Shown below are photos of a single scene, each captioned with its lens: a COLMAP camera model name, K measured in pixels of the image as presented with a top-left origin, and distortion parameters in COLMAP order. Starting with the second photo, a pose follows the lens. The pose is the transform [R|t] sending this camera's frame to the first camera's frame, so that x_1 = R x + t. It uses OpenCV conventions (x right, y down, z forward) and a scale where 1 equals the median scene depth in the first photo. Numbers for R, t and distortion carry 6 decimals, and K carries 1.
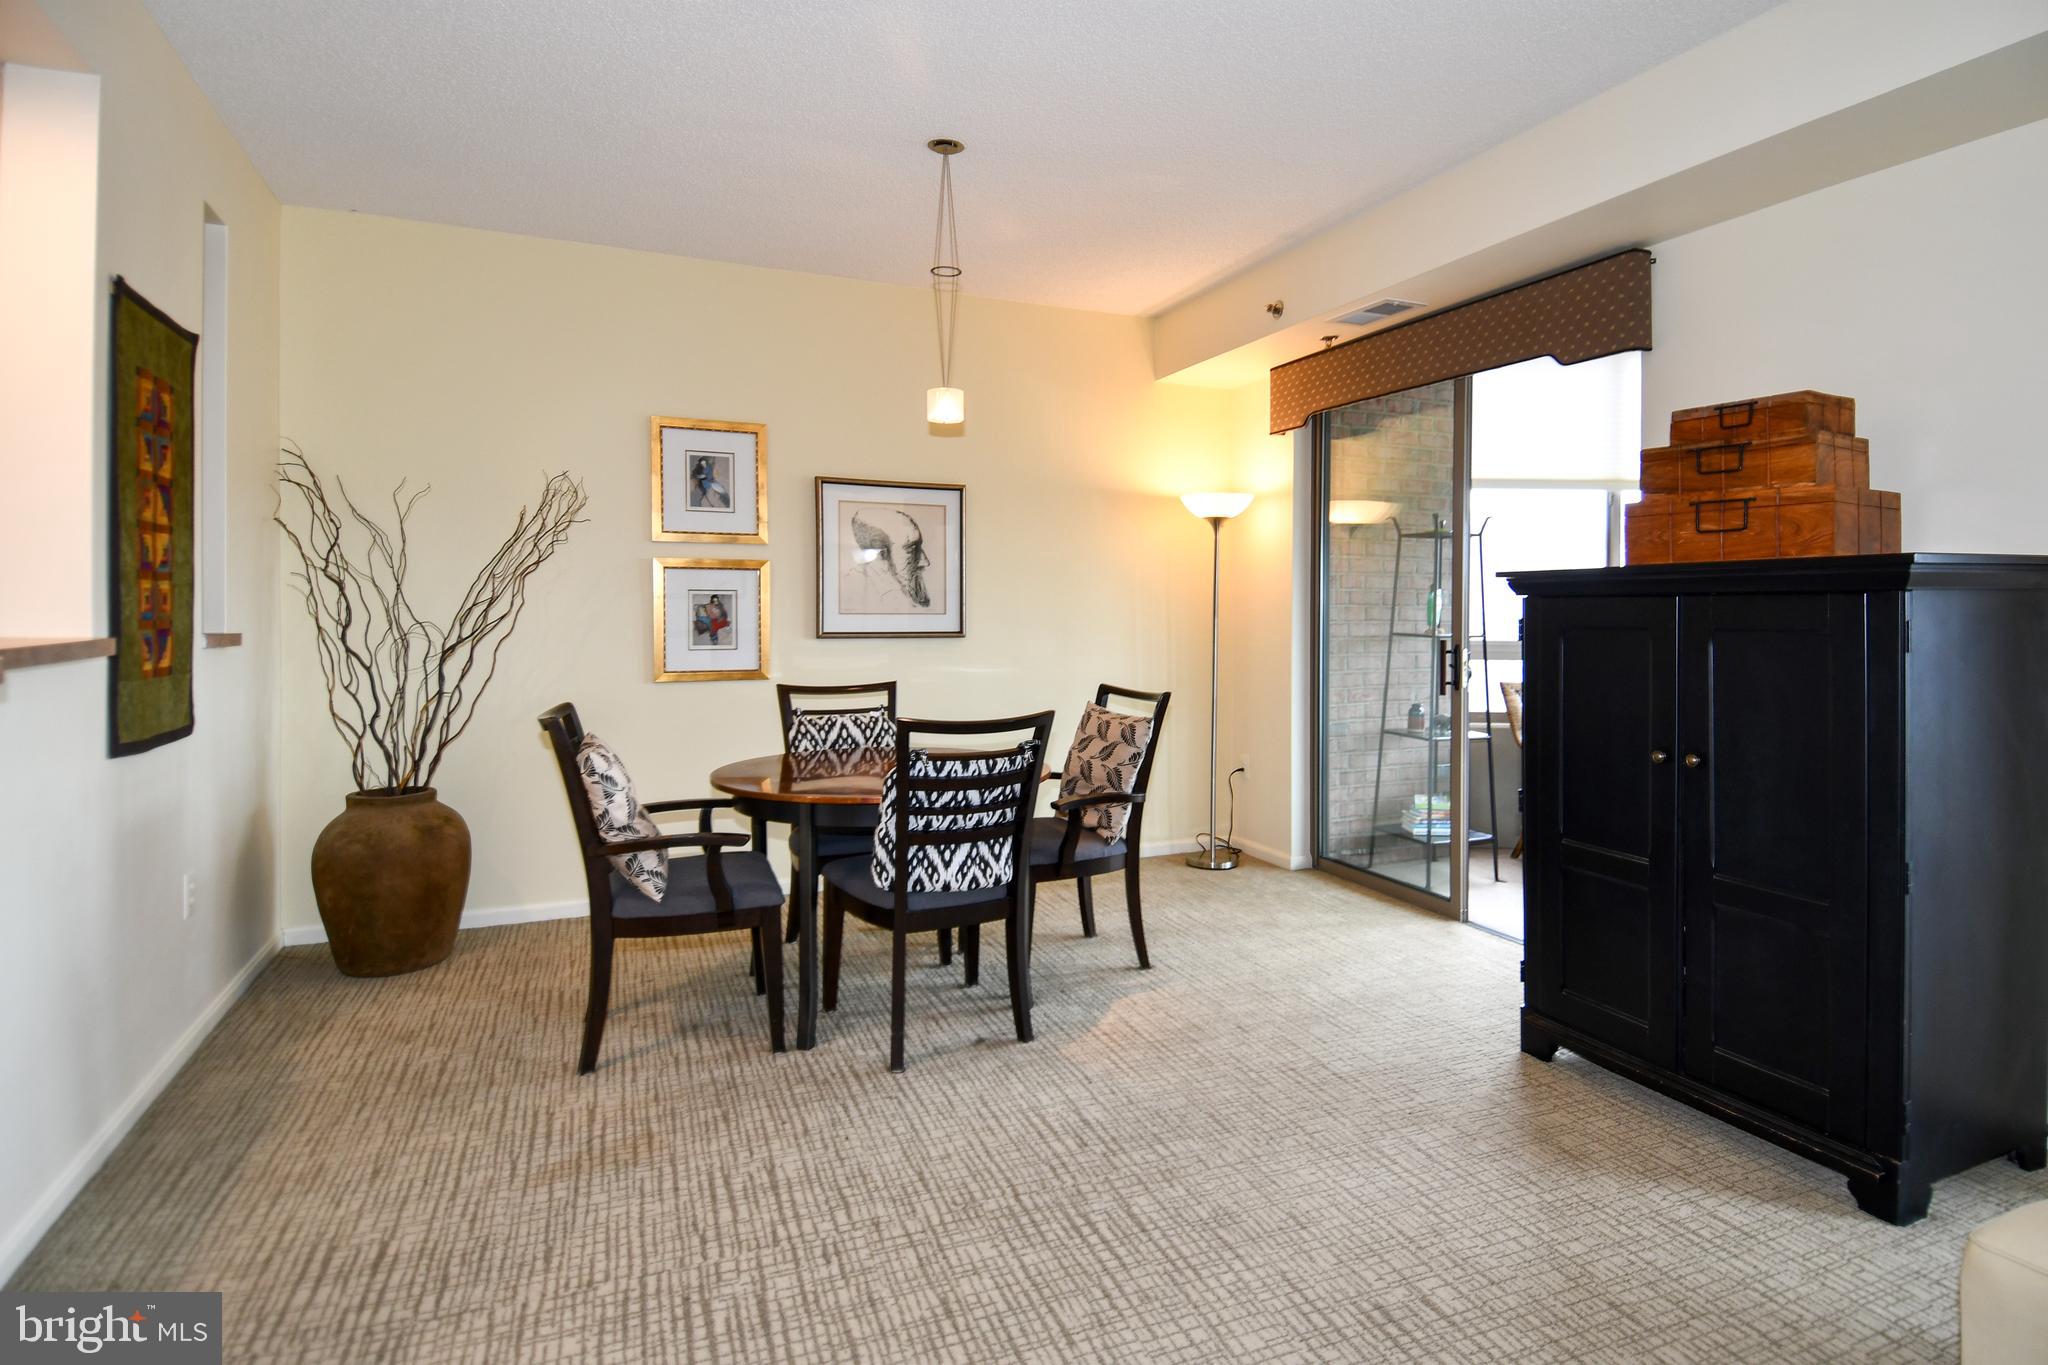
lens RADIAL K [[1096.1, 0, 1078.0], [0, 1096.1, 595.4], [0, 0, 1]] dist [0.025251, -0.030828]
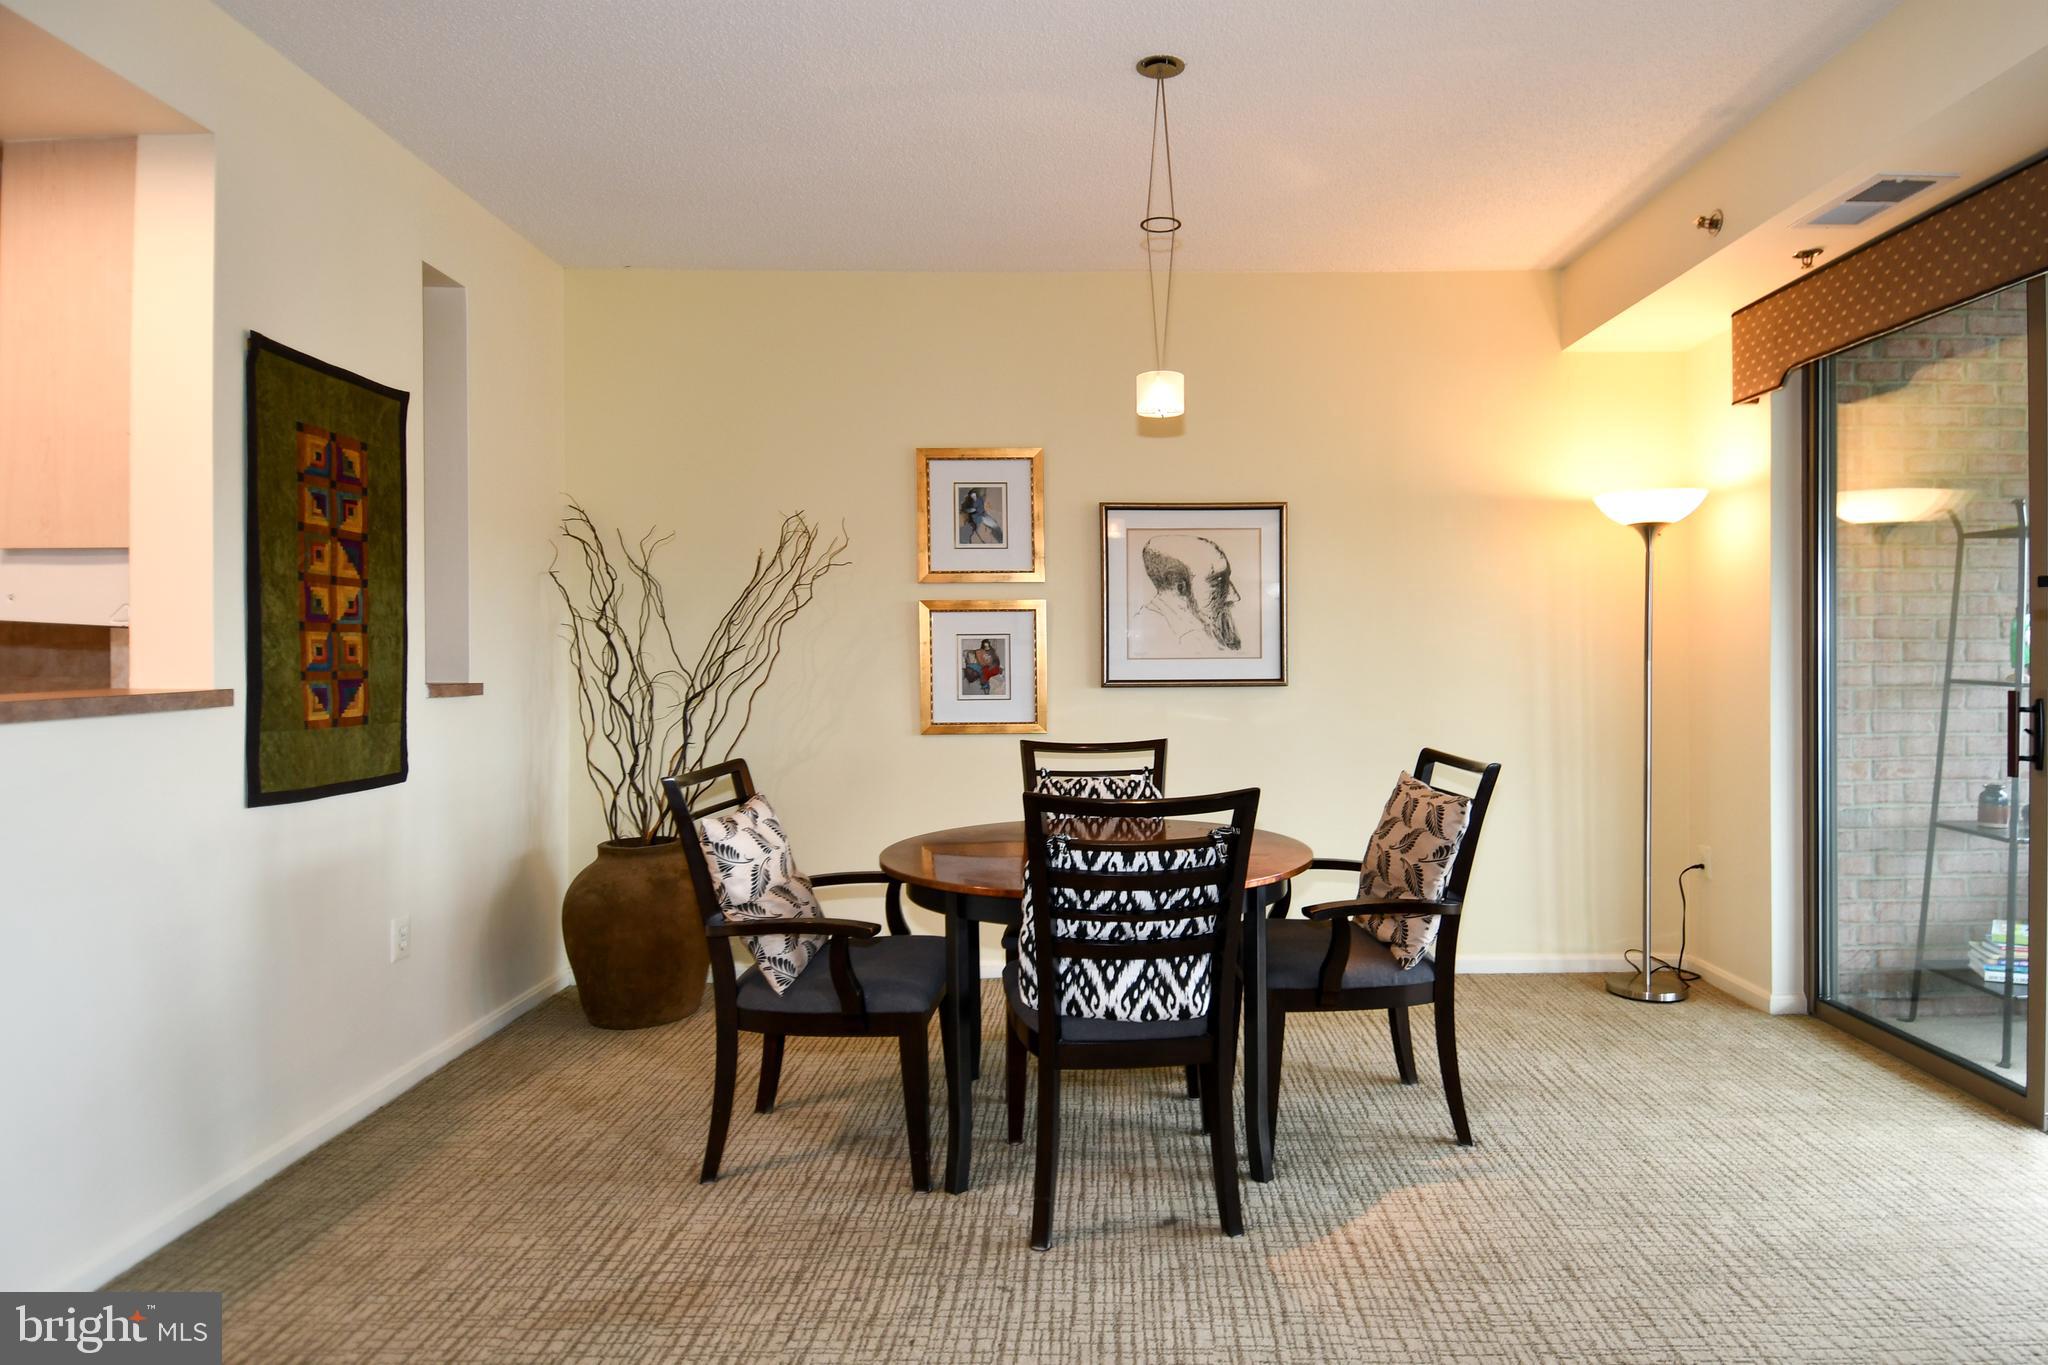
lens RADIAL K [[1153.1, 0, 1045.0], [0, 1153.1, 640.2], [0, 0, 1]] dist [0.016803, -0.020770]
pose [[0.906015, -0.016174, -0.422937, 0.147367], [0.016399, 0.999861, -0.003107, 0.005439], [0.422929, -0.004120, 0.906154, 0.205312]]
